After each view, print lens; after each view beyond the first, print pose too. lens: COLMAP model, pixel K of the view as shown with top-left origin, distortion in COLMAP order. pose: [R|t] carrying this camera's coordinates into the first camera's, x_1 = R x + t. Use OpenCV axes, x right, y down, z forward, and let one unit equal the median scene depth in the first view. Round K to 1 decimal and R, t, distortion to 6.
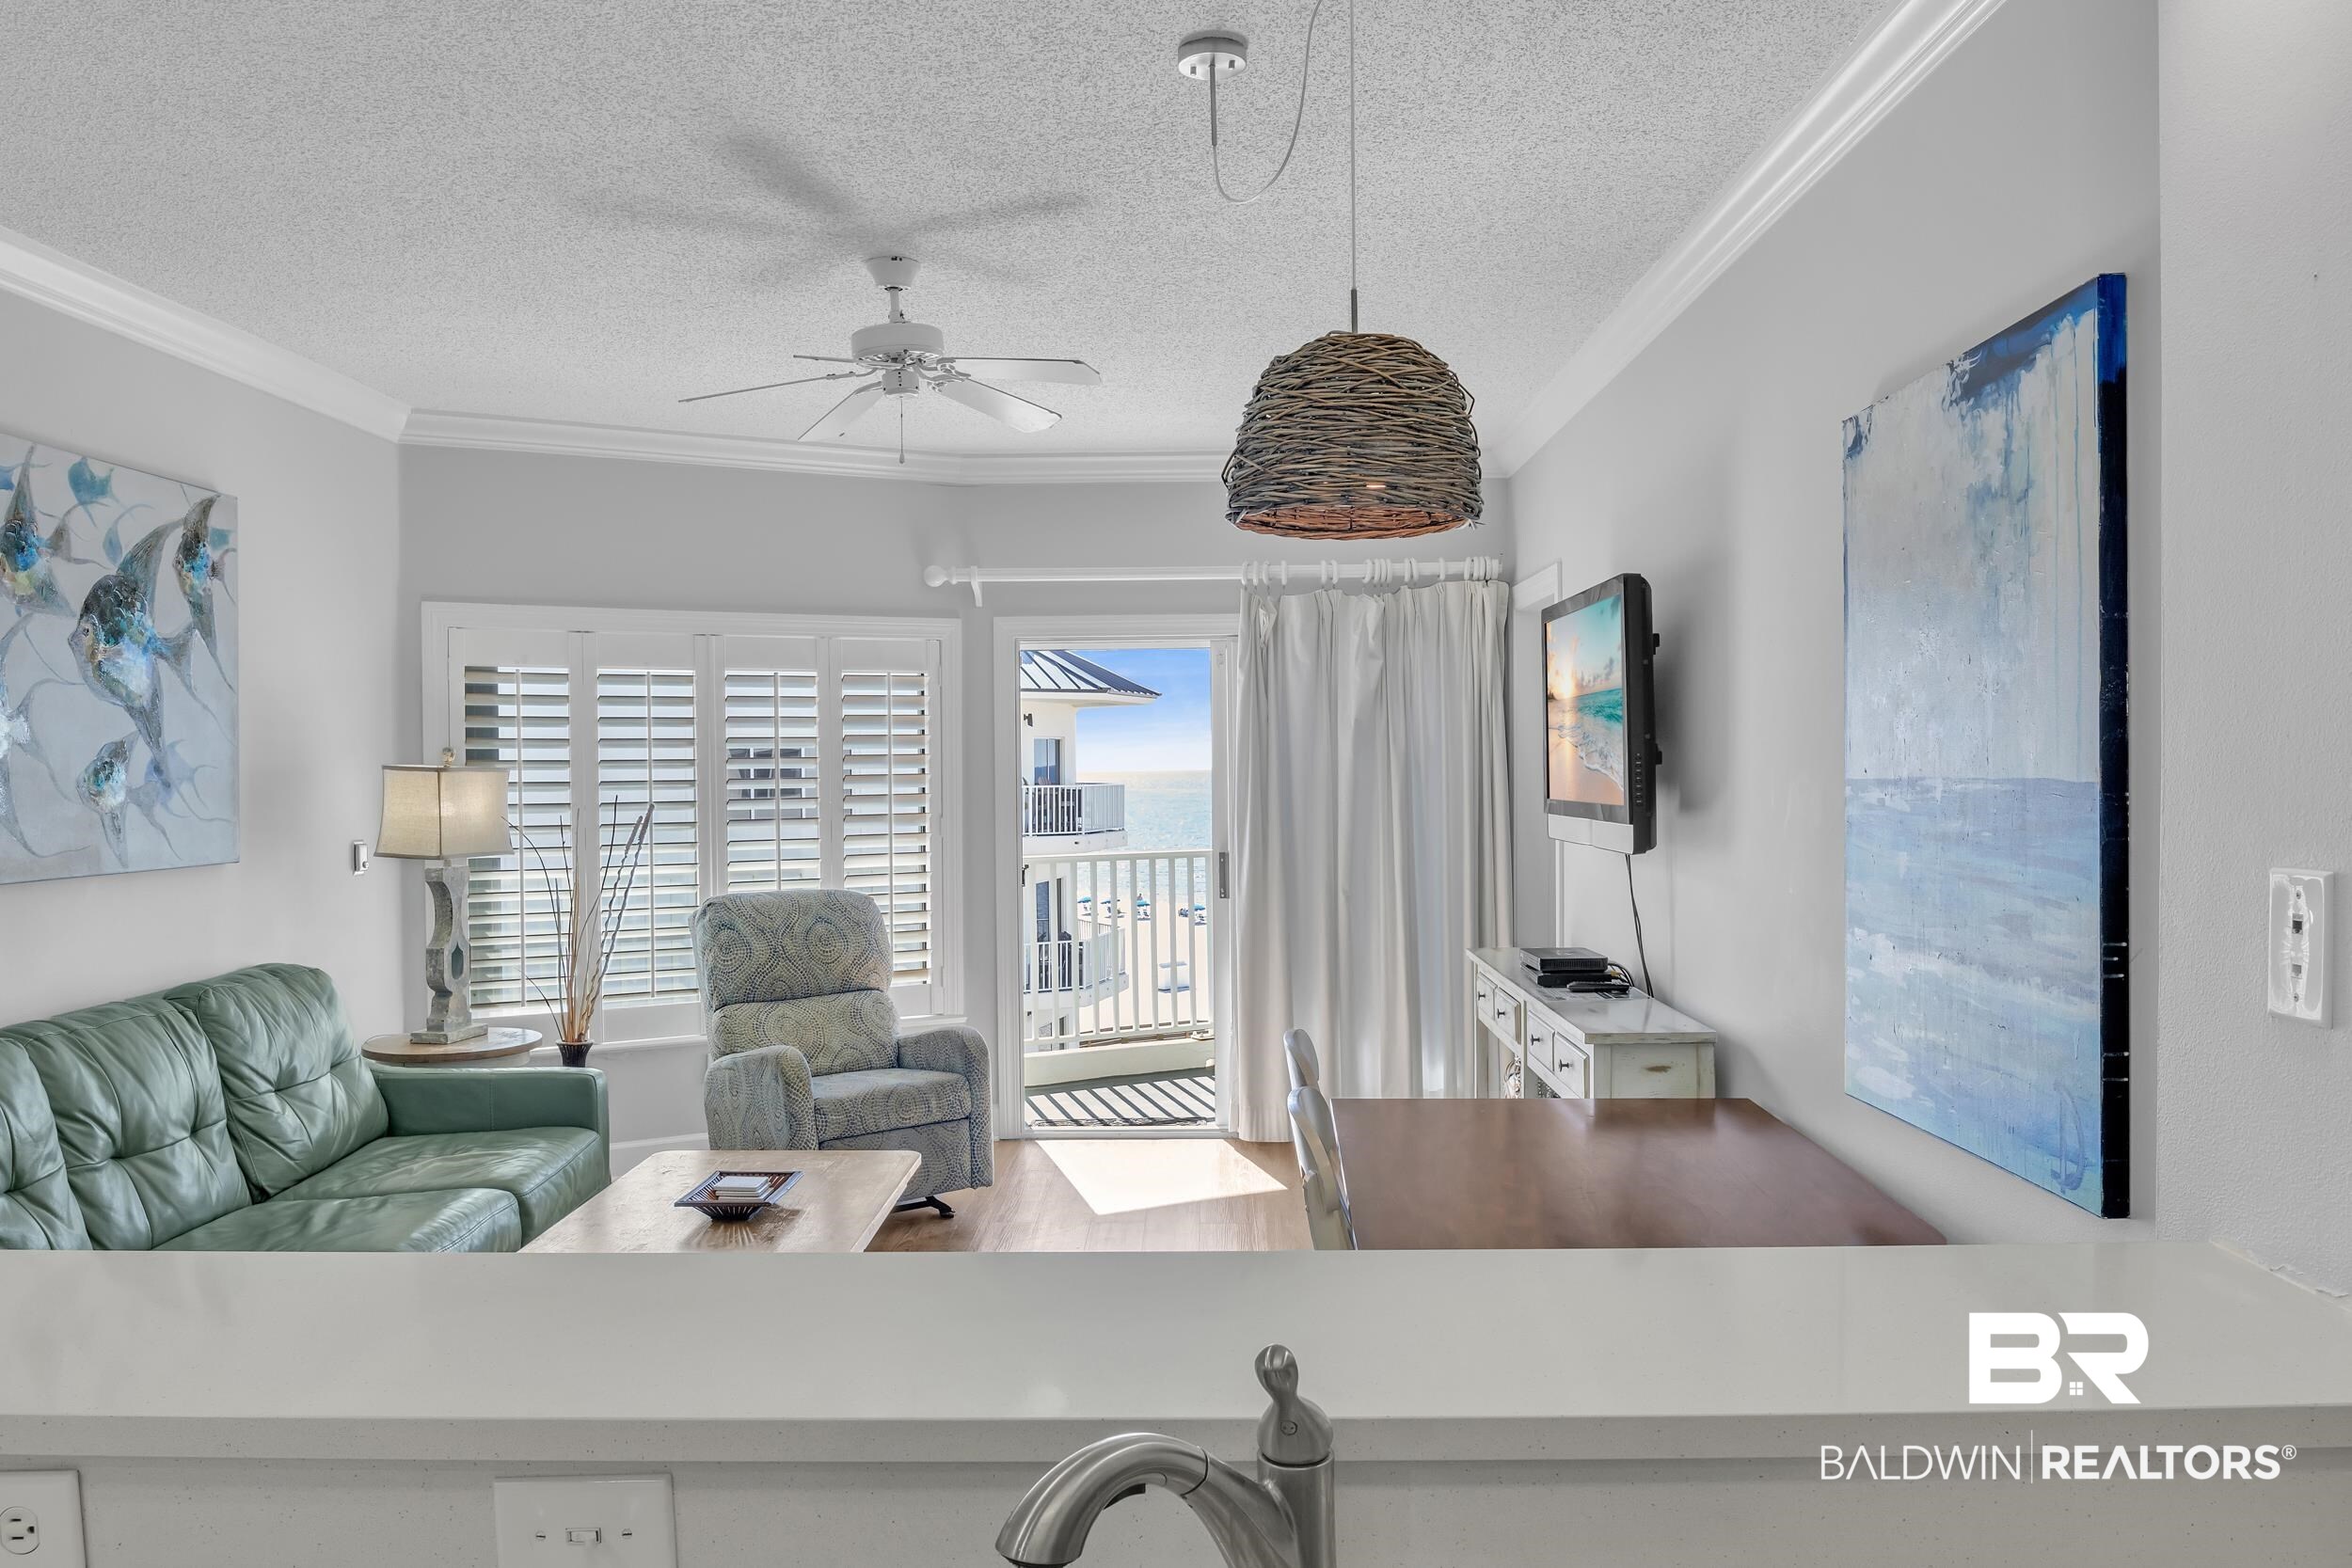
lens RADIAL K [[1712.5, 0, 1176.0], [0, 1712.5, 784.0], [0, 0, 1]] dist [-0.000647, -0.072932]
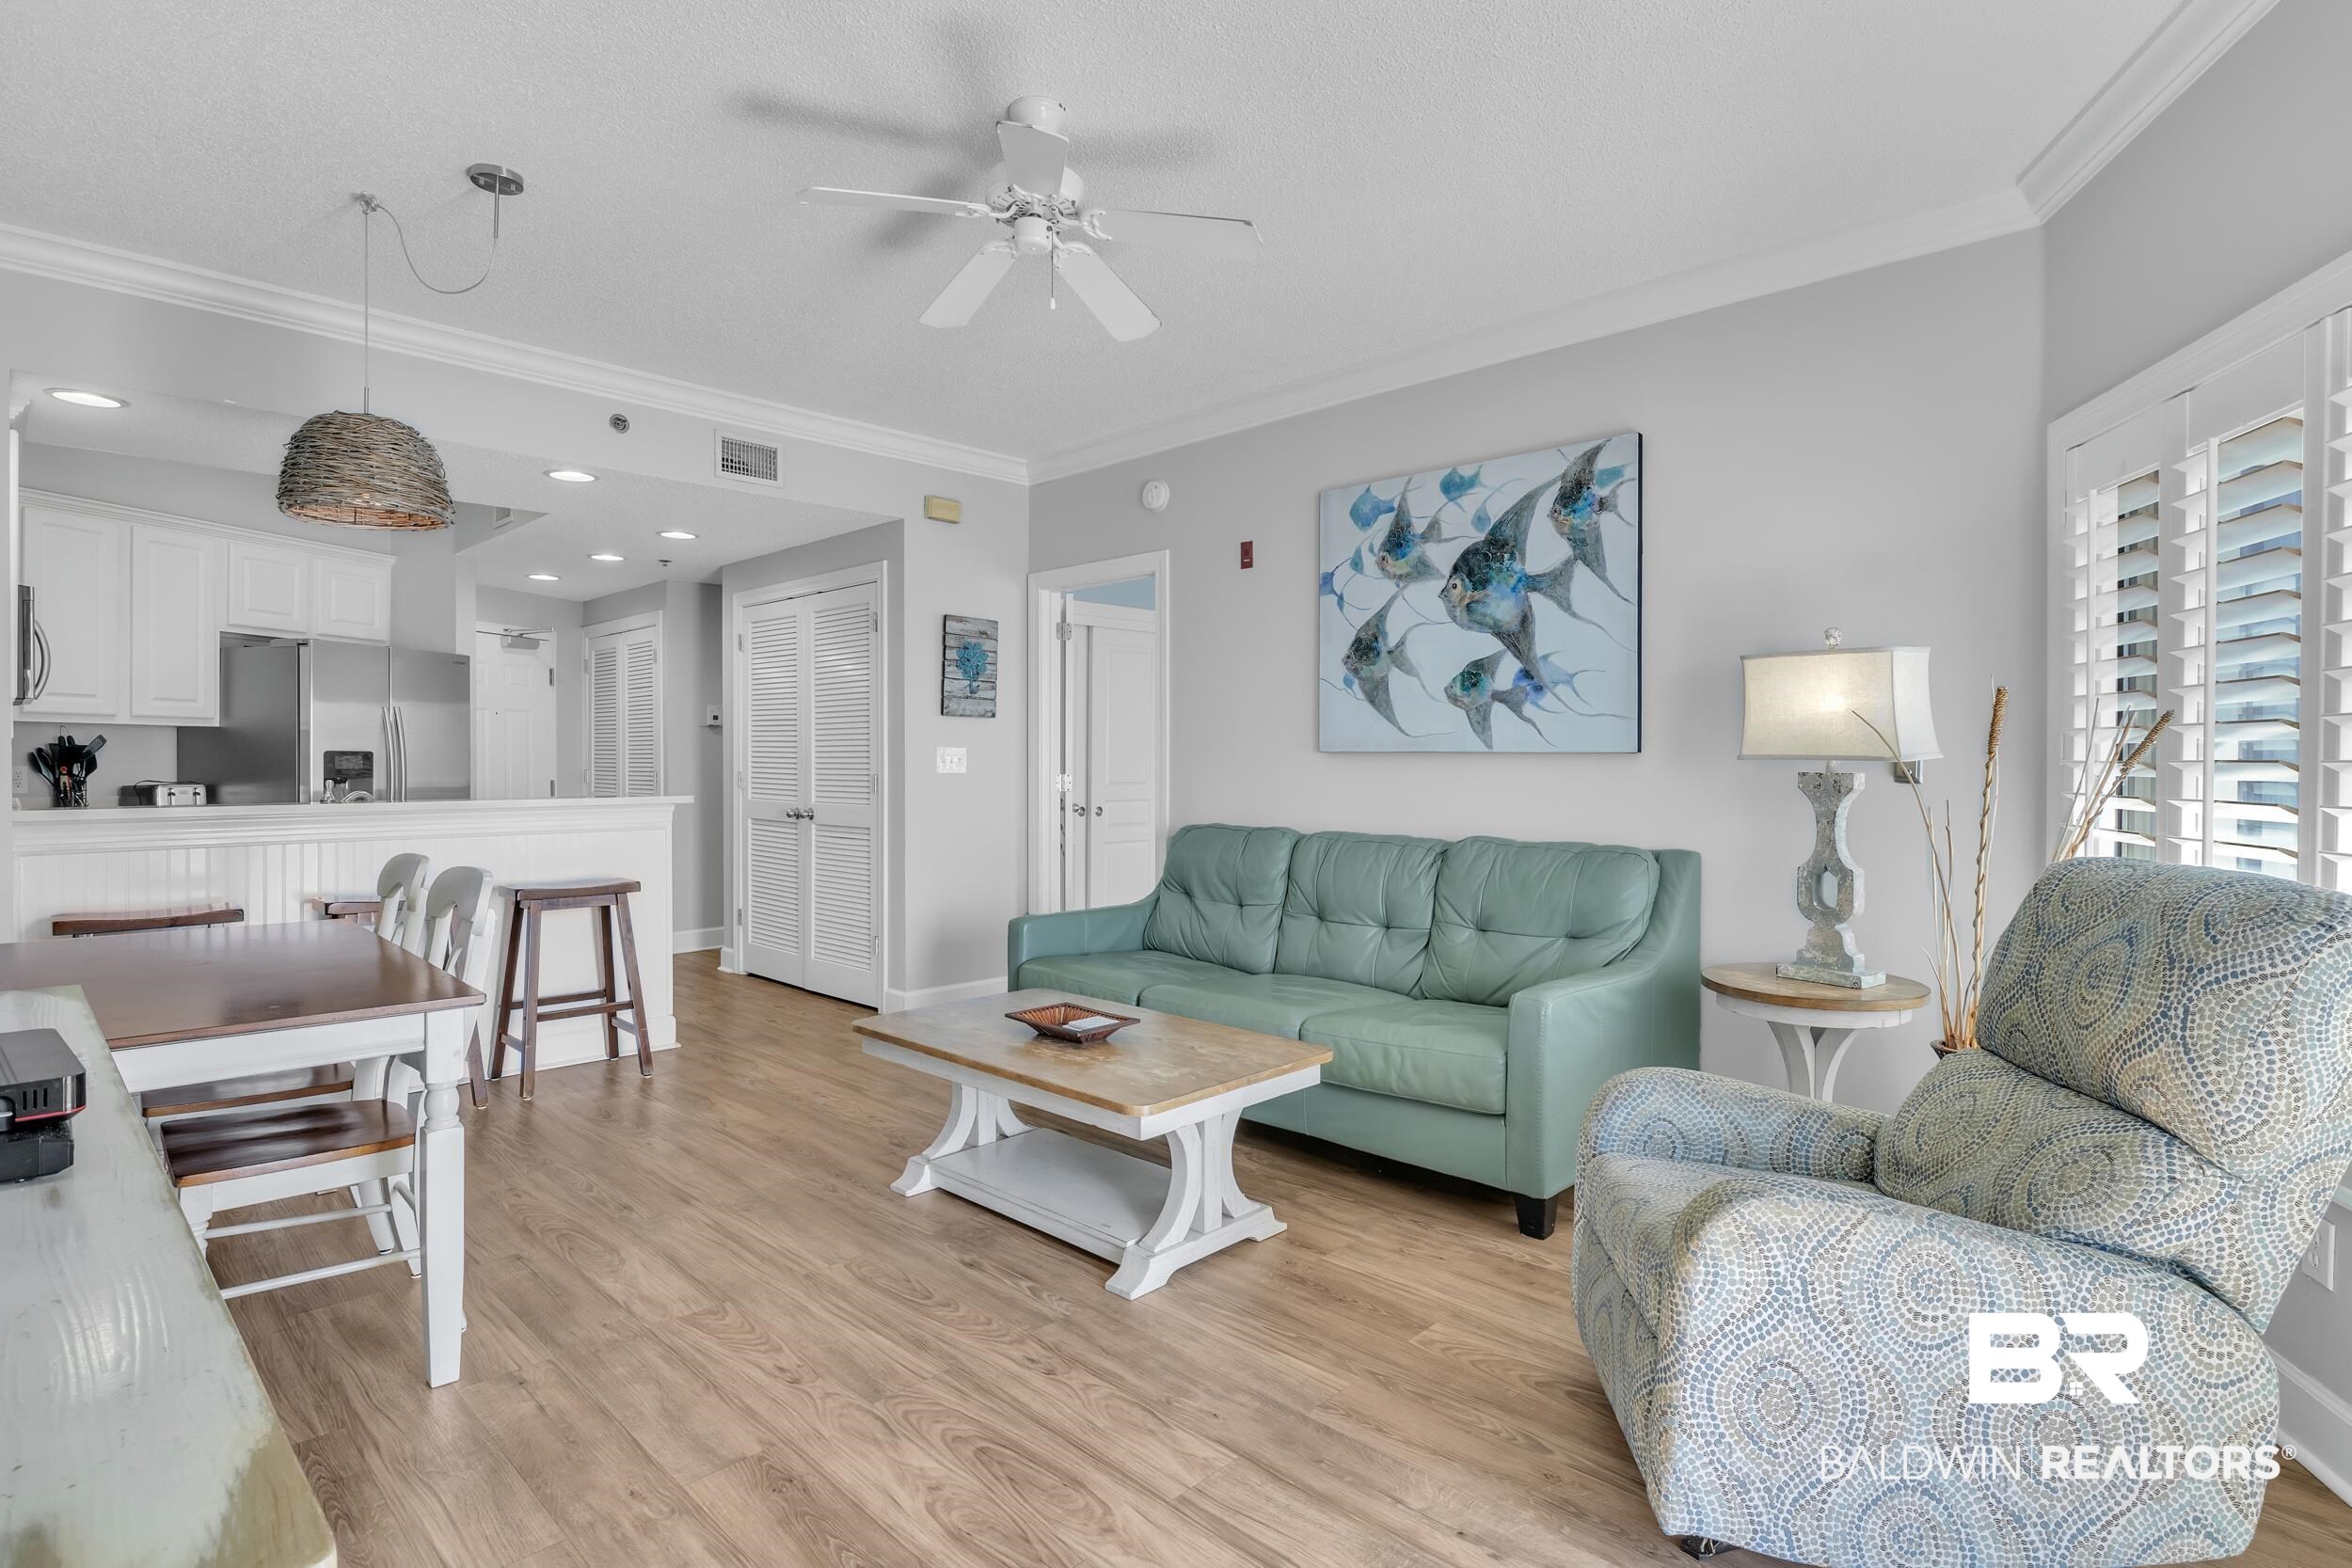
lens RADIAL K [[1185.1, 0, 1187.9], [0, 1185.1, 767.2], [0, 0, 1]] dist [-0.006393, -0.000549]
pose [[-0.677157, 0.013600, -0.735713, 0.369014], [-0.004173, 0.999742, 0.022322, 0.061028], [0.735827, 0.018185, -0.676926, 2.093028]]
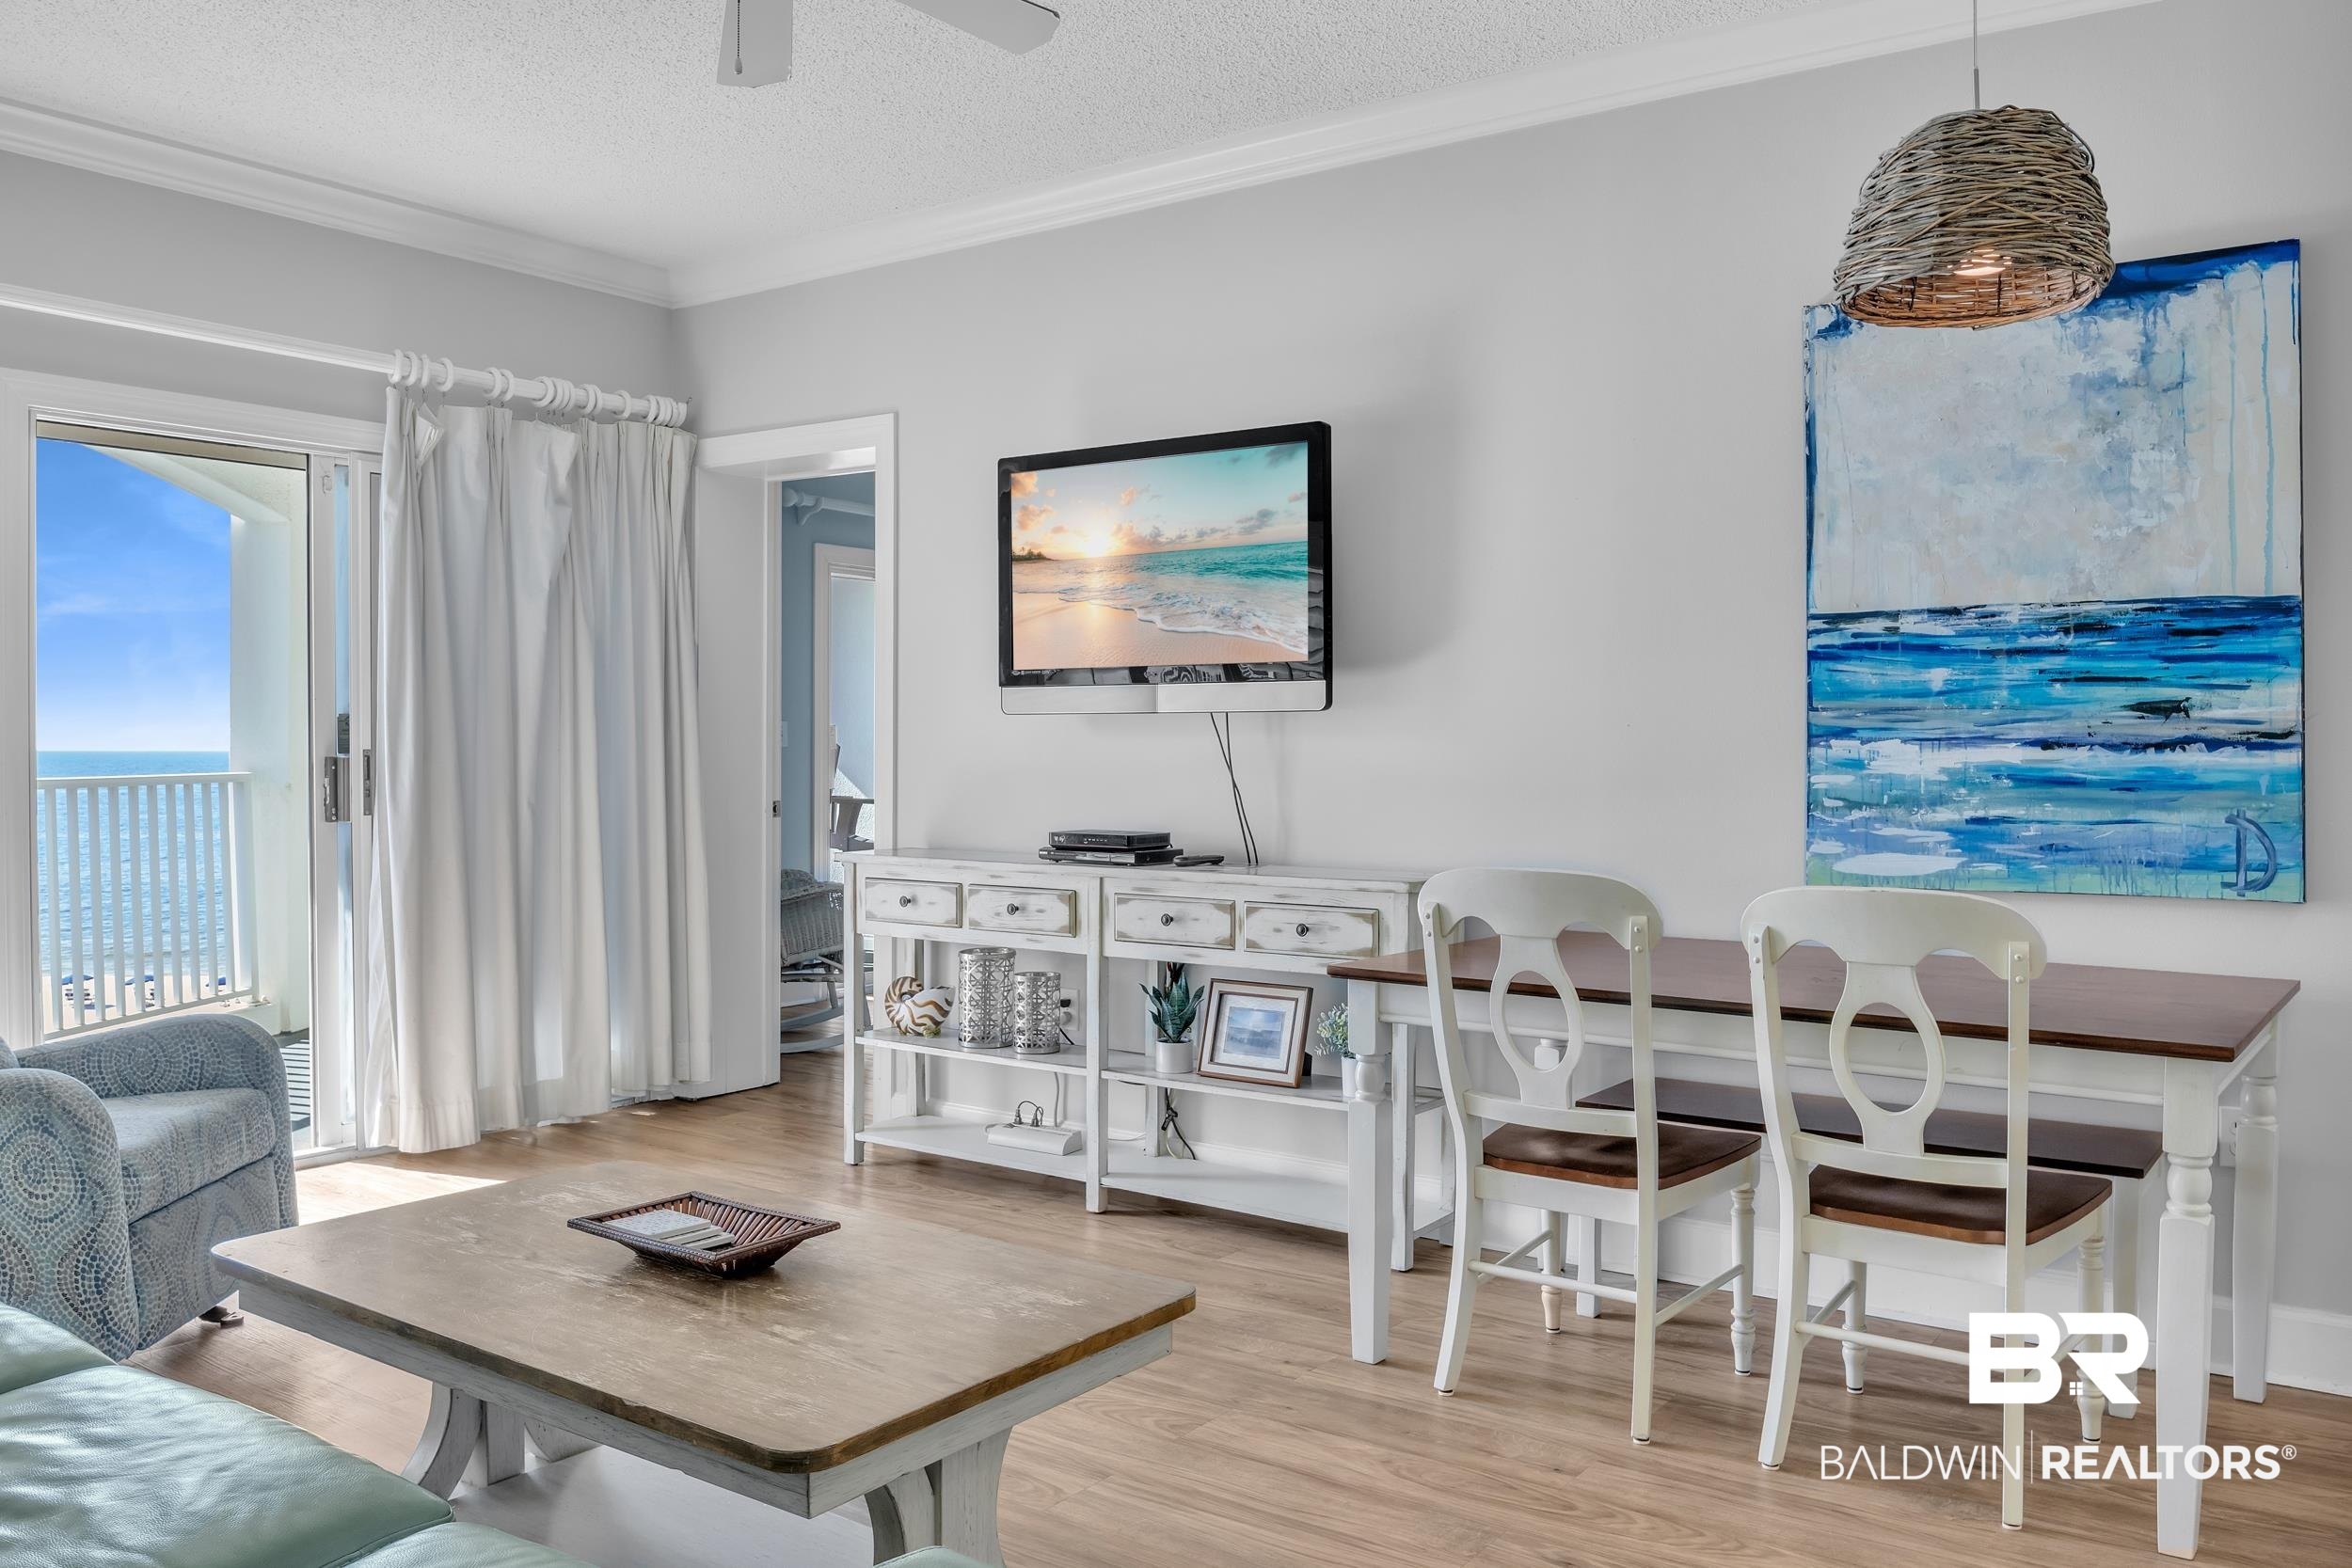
lens RADIAL K [[1839.6, 0, 1165.8], [0, 1839.6, 779.4], [0, 0, 1]] dist [-0.053832, 0.000041]
pose [[0.576026, -0.003047, 0.817426, -0.889296], [0.000418, 0.999994, 0.003433, 0.106516], [-0.817431, -0.001636, 0.576024, 0.657892]]
